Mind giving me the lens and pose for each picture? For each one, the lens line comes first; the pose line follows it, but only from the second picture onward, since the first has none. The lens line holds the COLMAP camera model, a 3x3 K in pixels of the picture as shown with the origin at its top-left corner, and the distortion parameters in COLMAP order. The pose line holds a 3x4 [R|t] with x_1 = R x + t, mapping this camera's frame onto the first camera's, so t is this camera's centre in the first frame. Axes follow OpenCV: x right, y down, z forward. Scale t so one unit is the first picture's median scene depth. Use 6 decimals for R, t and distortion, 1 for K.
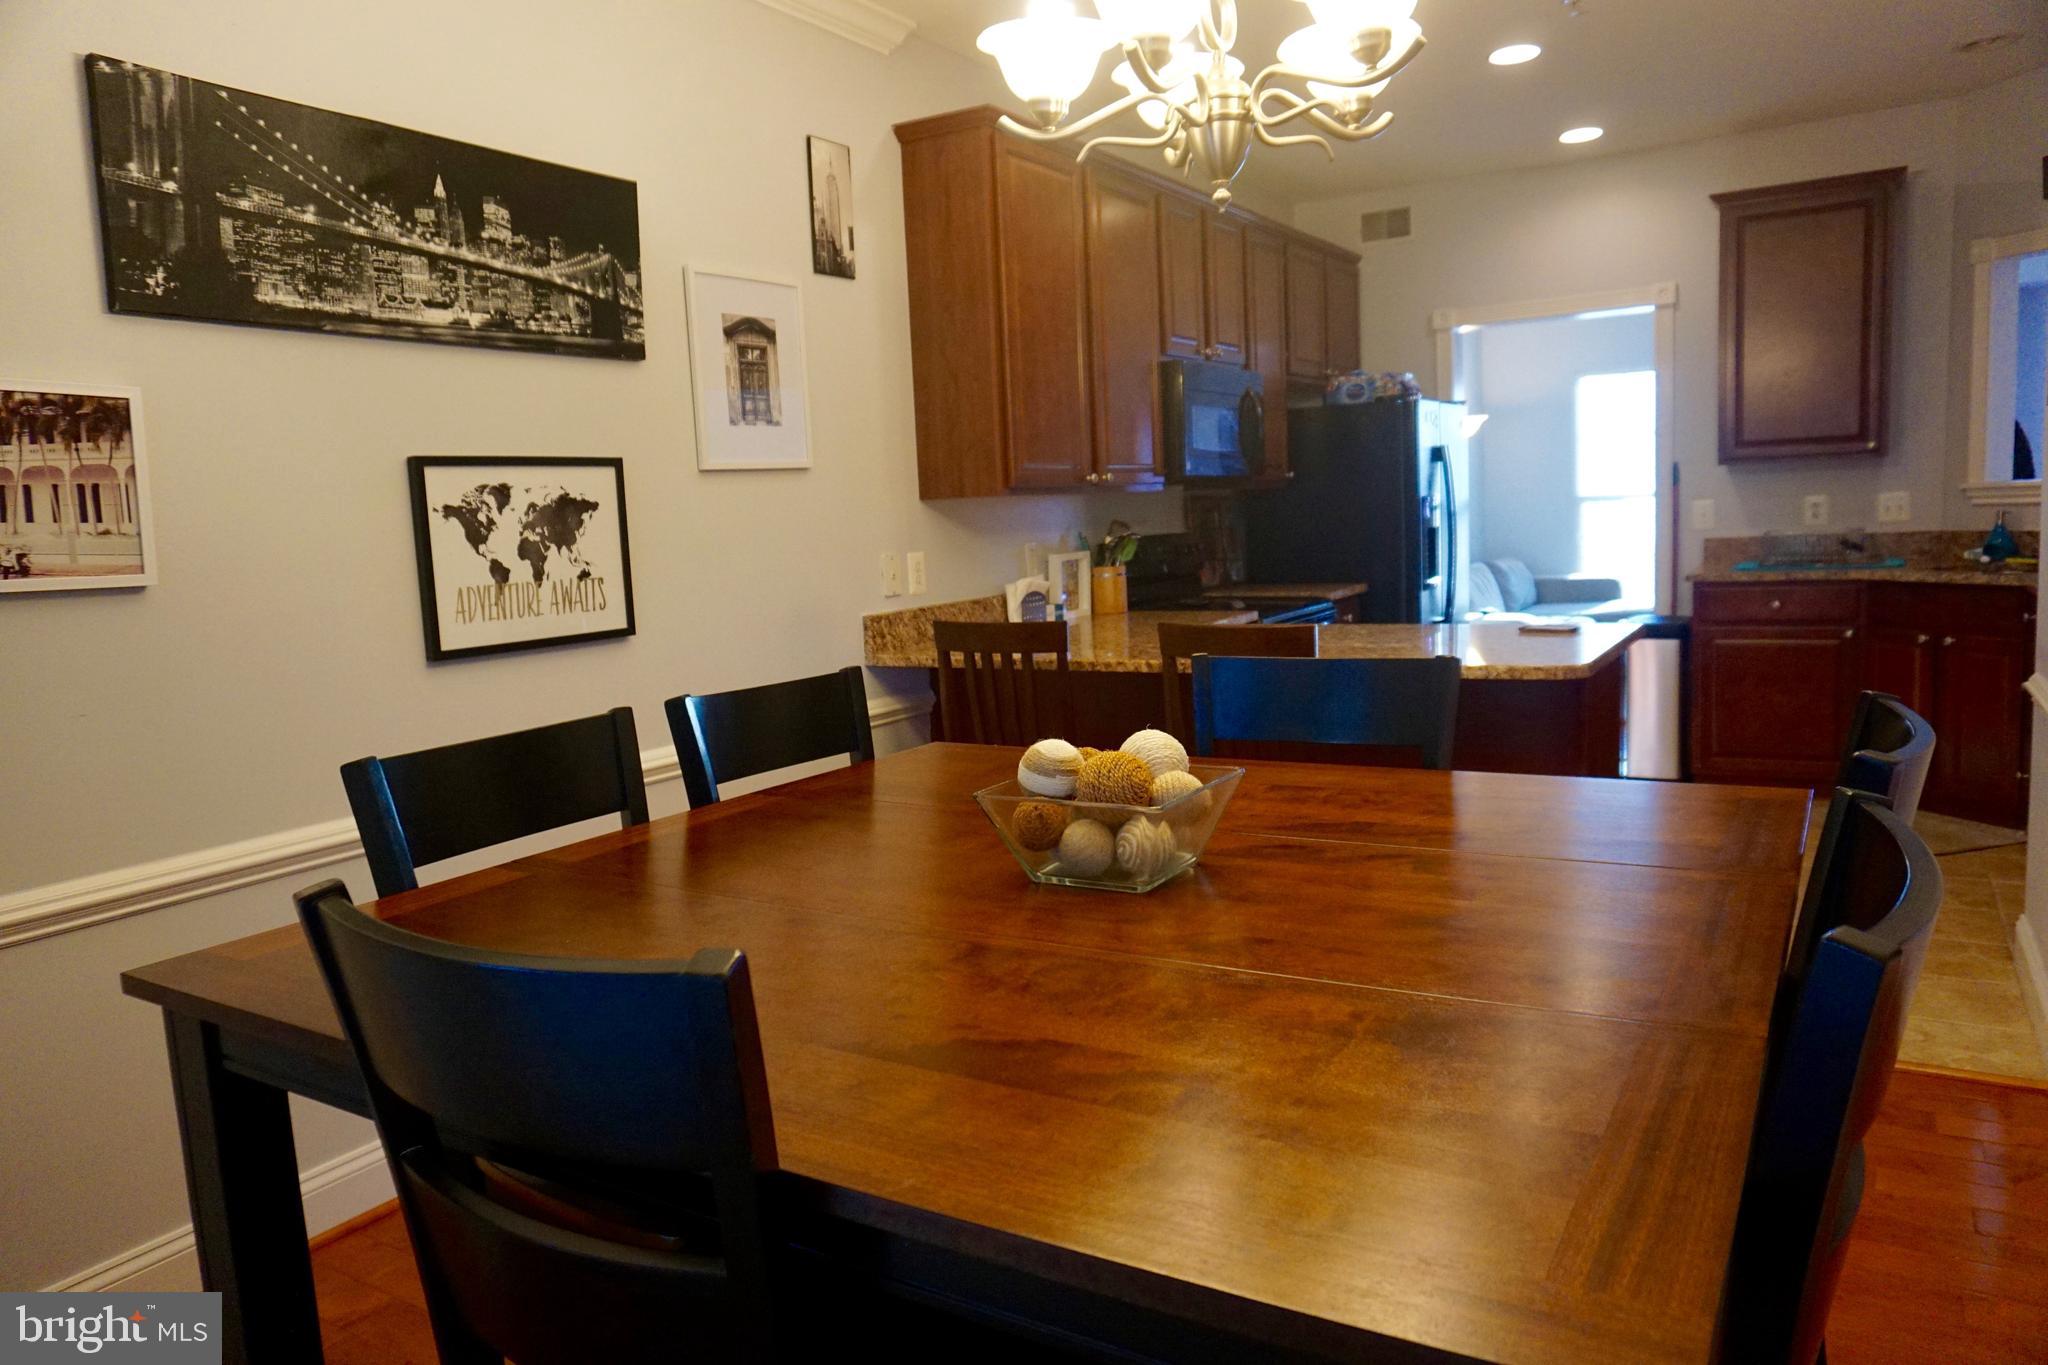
lens RADIAL K [[1365.3, 0, 1027.9], [0, 1365.3, 695.3], [0, 0, 1]] dist [-0.047987, 0.024976]
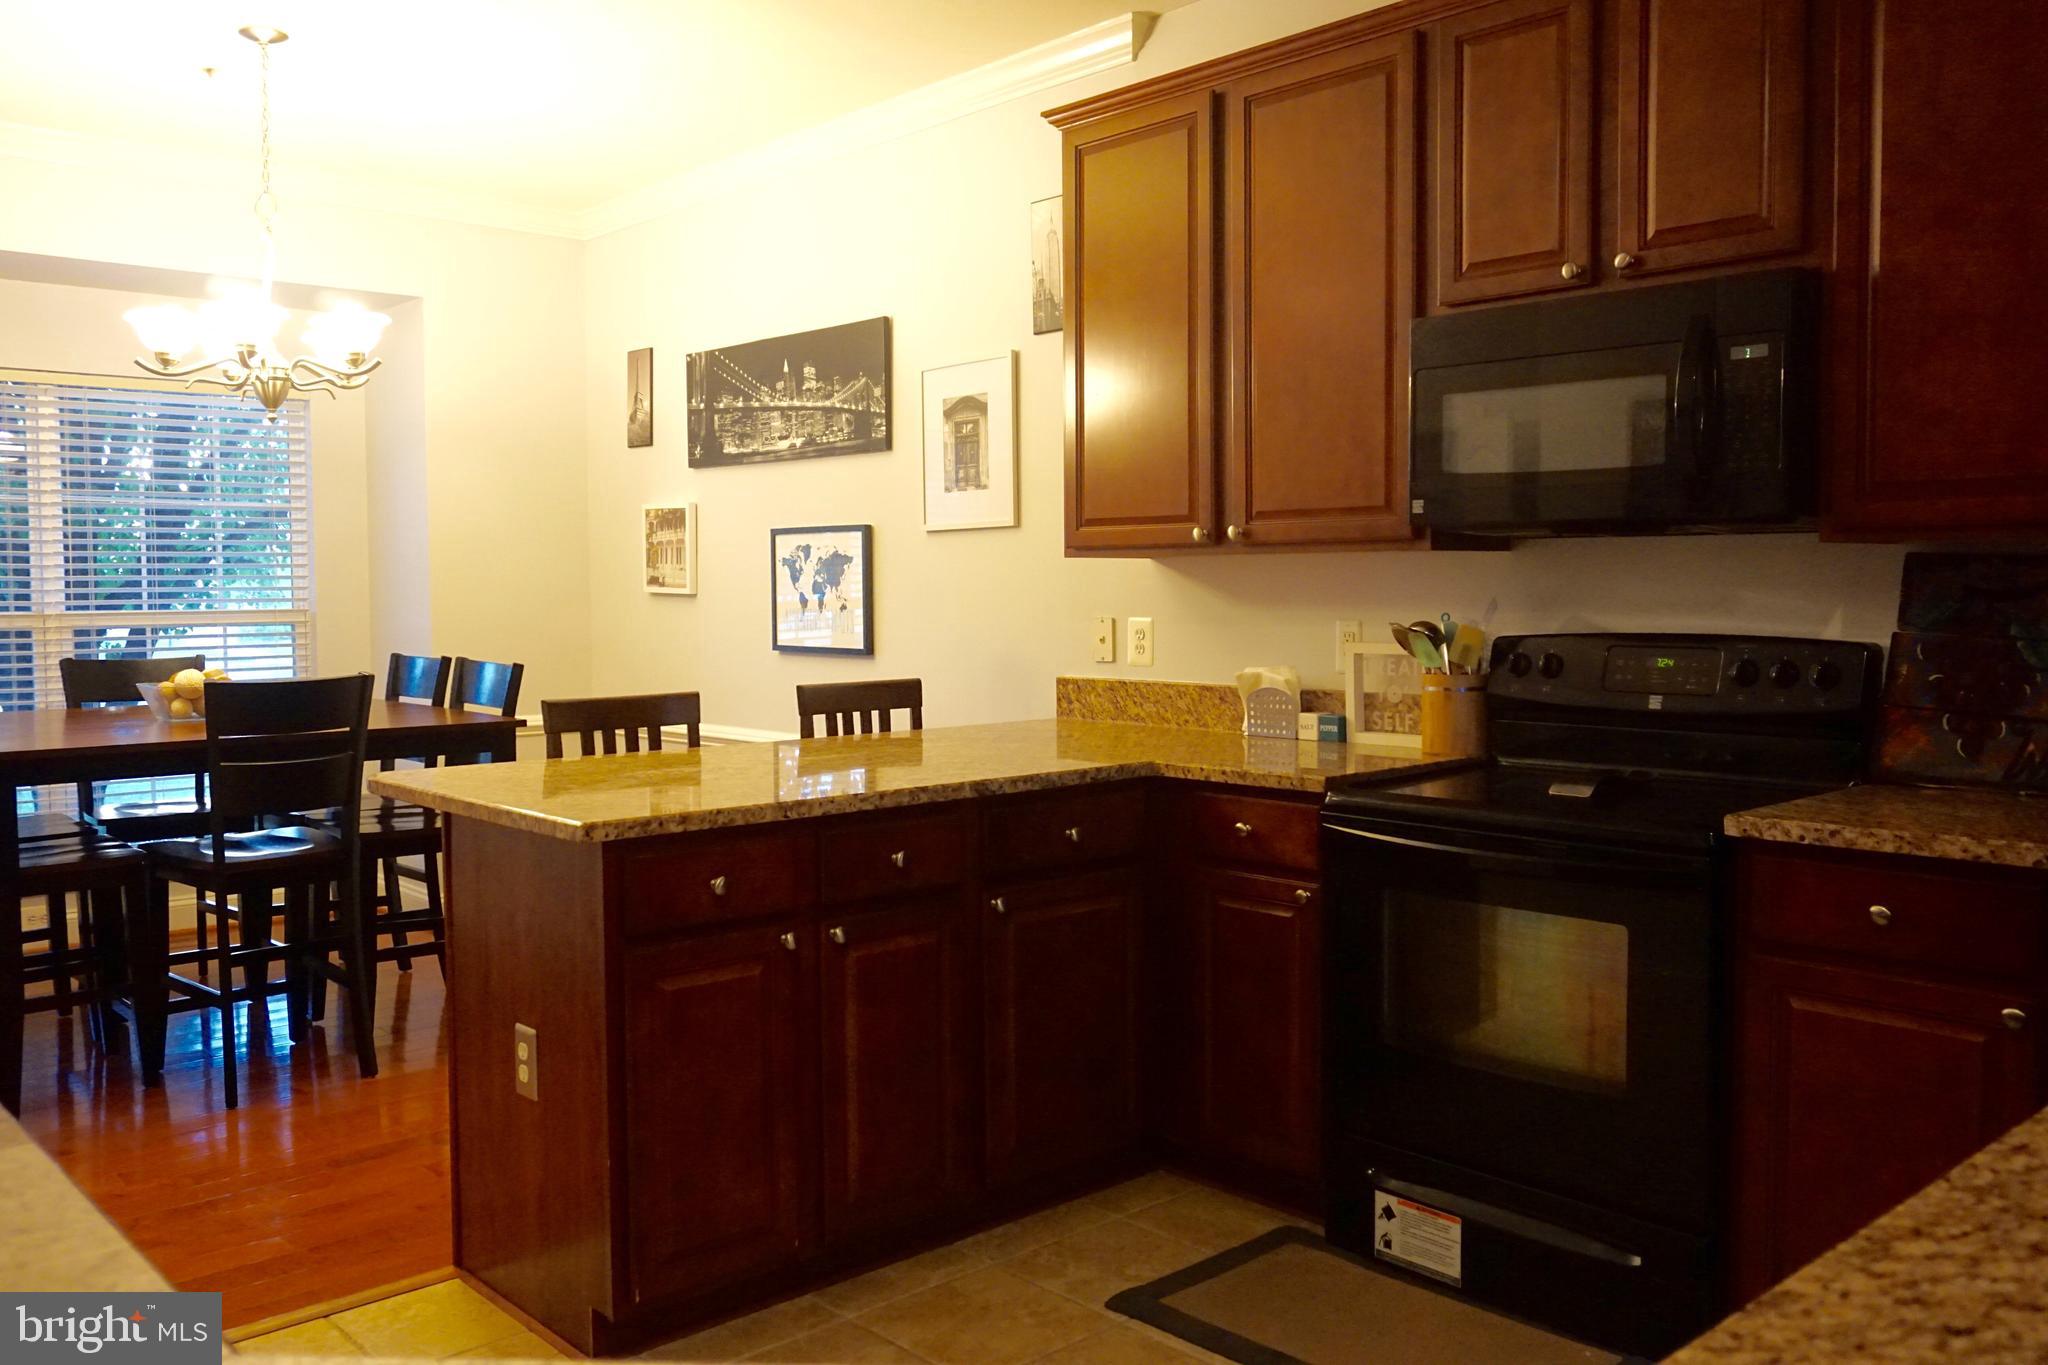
lens RADIAL K [[1680.3, 0, 1027.9], [0, 1680.3, 668.5], [0, 0, 1]] dist [-0.014963, 0.035018]
pose [[-0.286111, 0.105252, -0.952398, 1.394430], [-0.103395, 0.984754, 0.139889, -0.312161], [0.952602, 0.138497, -0.270867, 1.784265]]
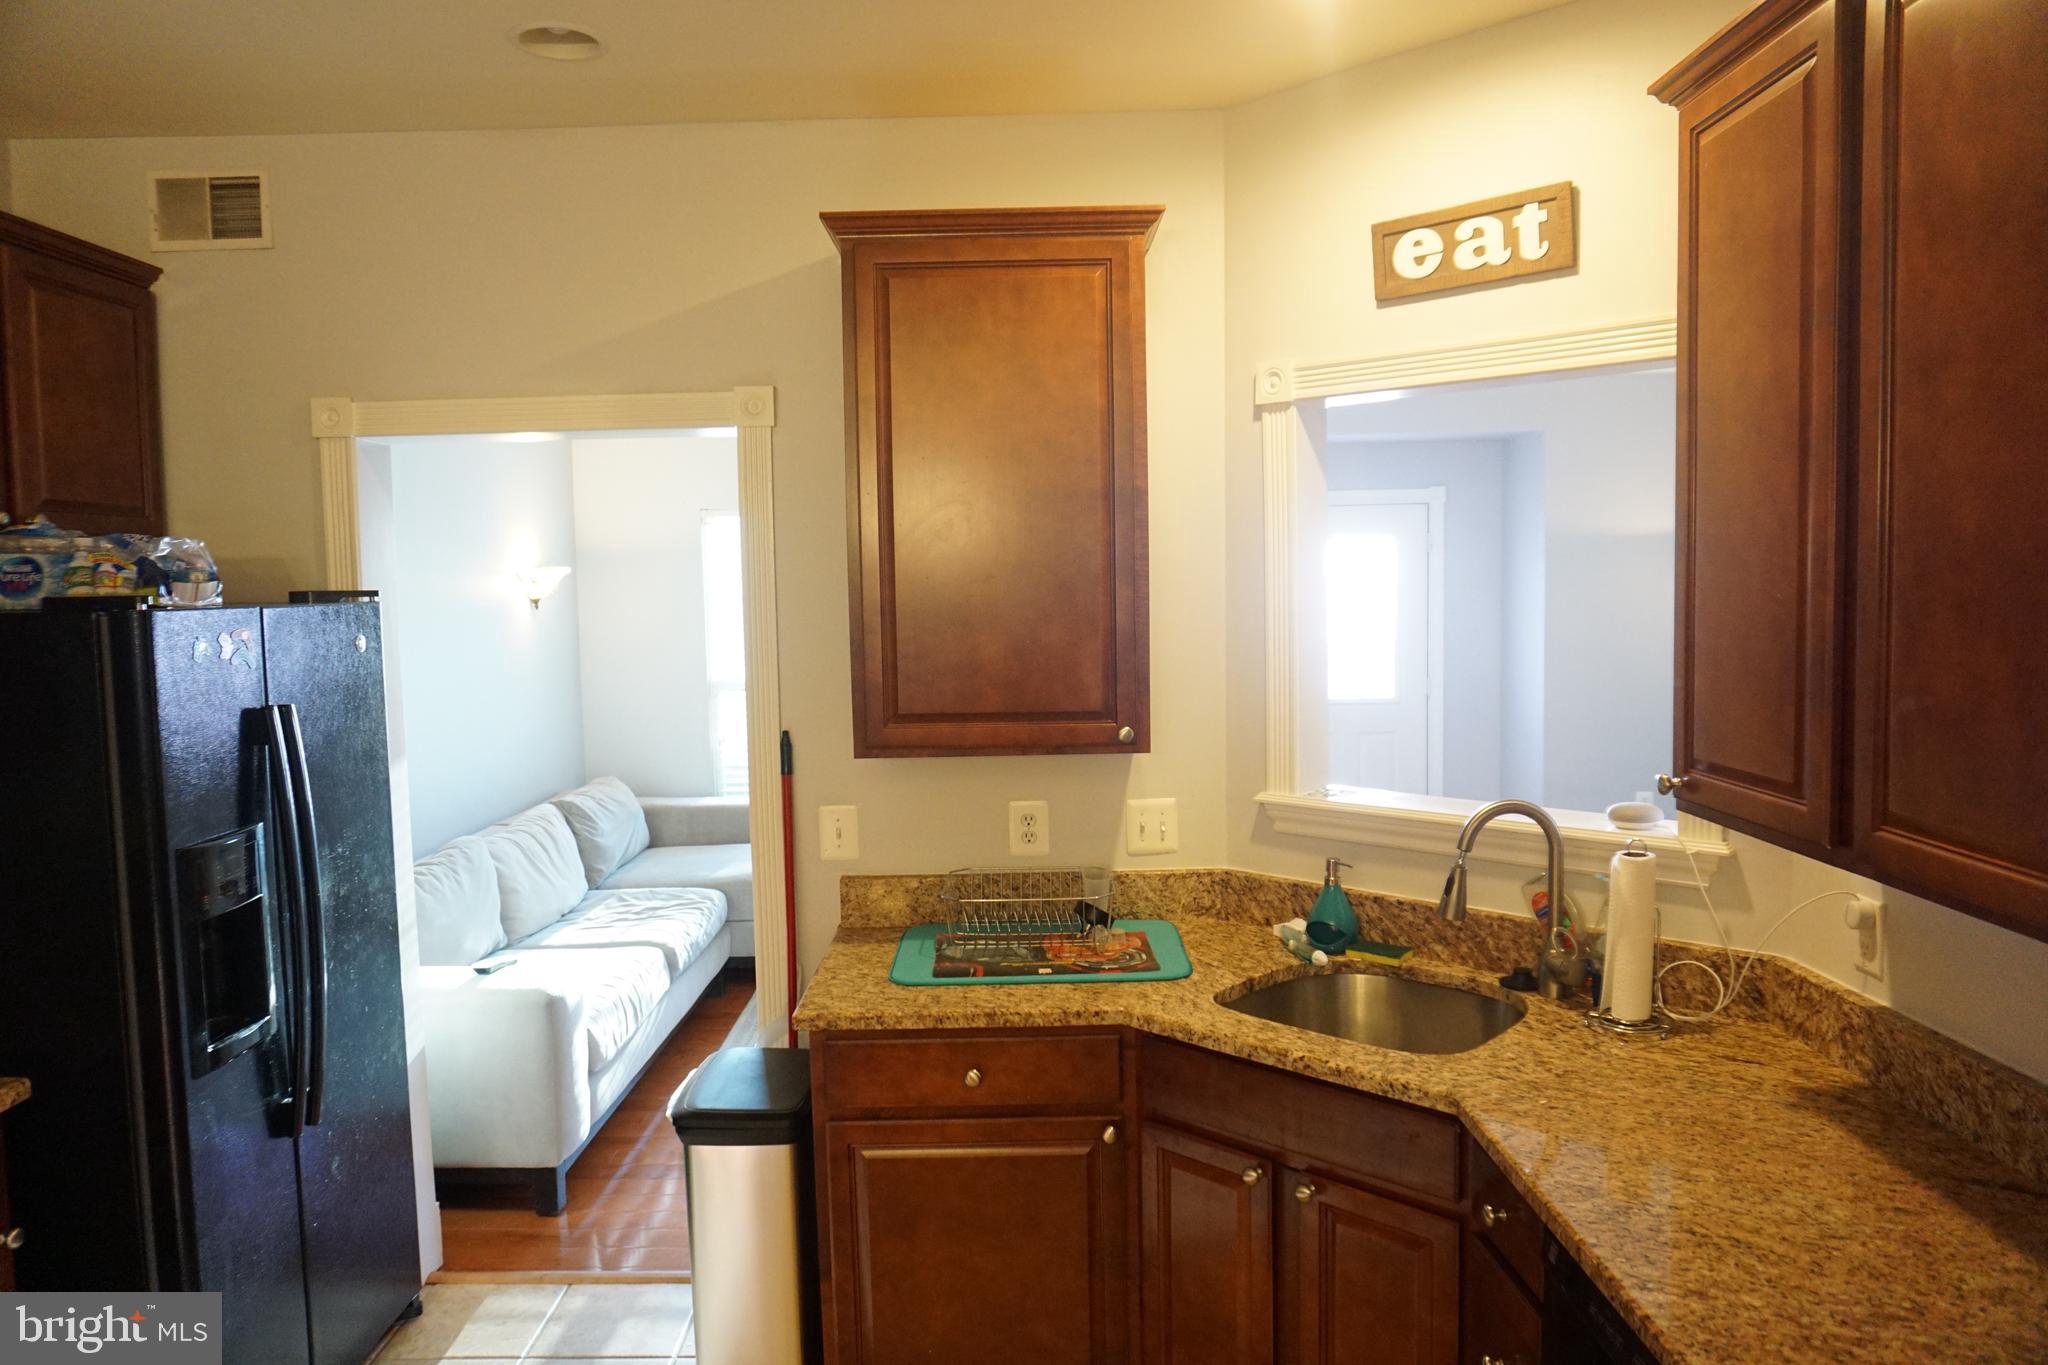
lens RADIAL K [[1365.3, 0, 1025.8], [0, 1365.3, 694.4], [0, 0, 1]] dist [-0.047987, 0.024976]
pose [[0.849523, -0.004211, 0.527535, 0.592457], [0.041636, 0.997384, -0.059088, -0.318017], [-0.525906, 0.072161, 0.847476, 1.067311]]
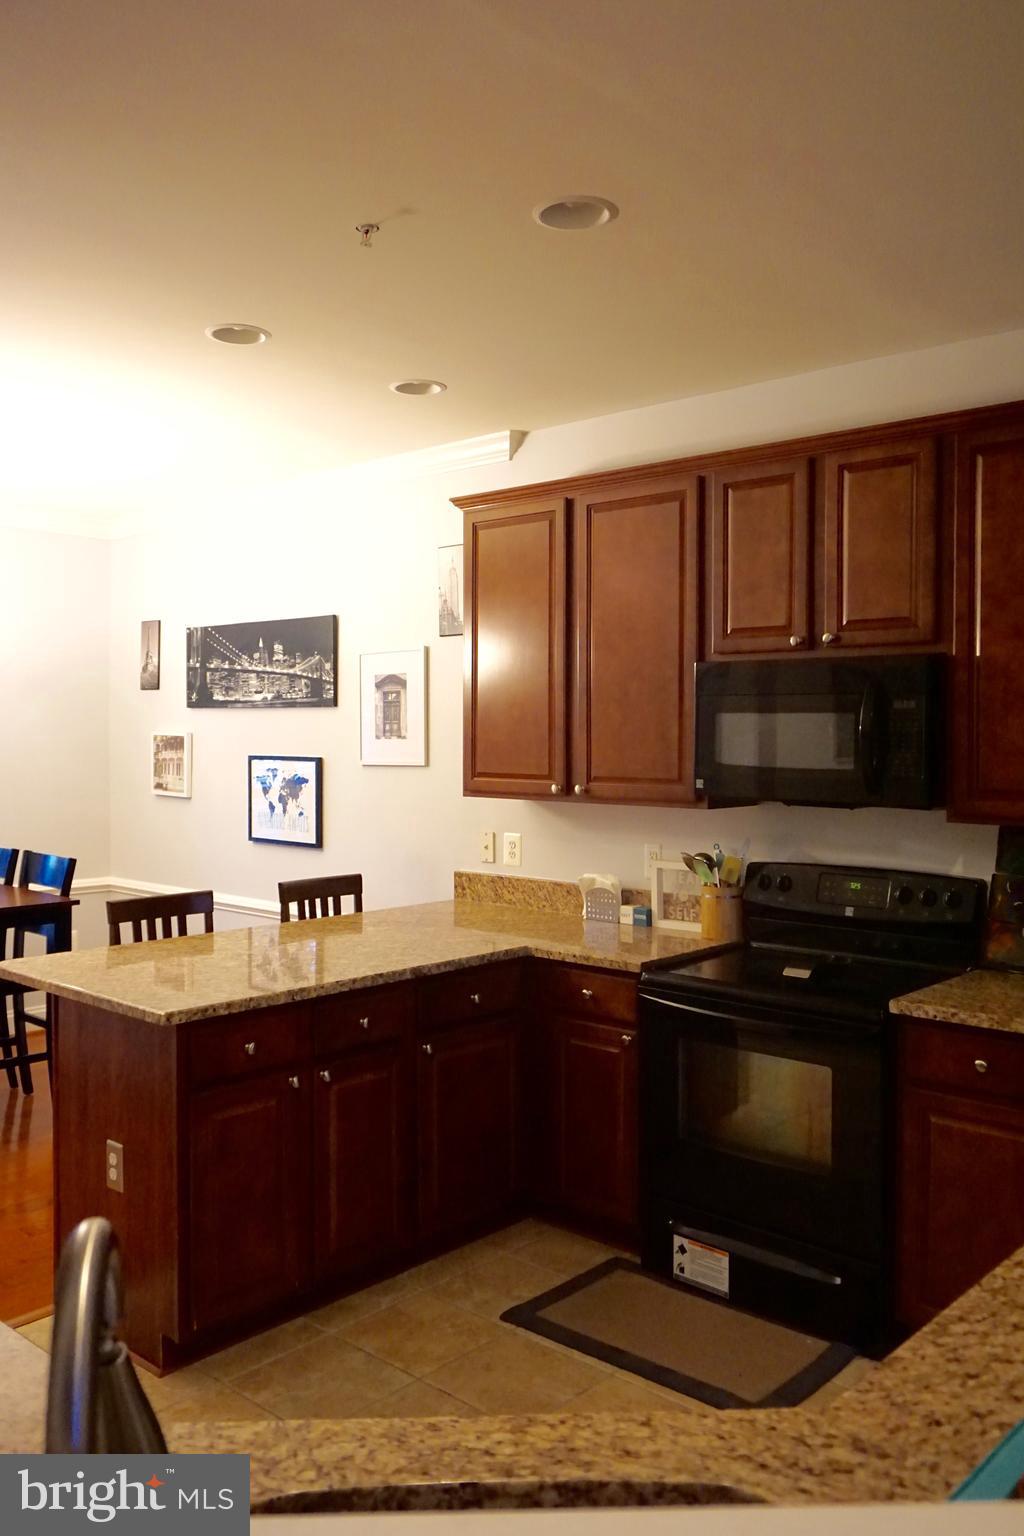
lens RADIAL K [[1260.2, 0, 516.7], [0, 1260.2, 751.7], [0, 0, 1]] dist [-0.014963, 0.035018]
pose [[-0.196729, 0.069801, -0.977970, 1.553738], [-0.120270, 0.988212, 0.094726, -0.425950], [0.973053, 0.136255, -0.186015, 1.766435]]
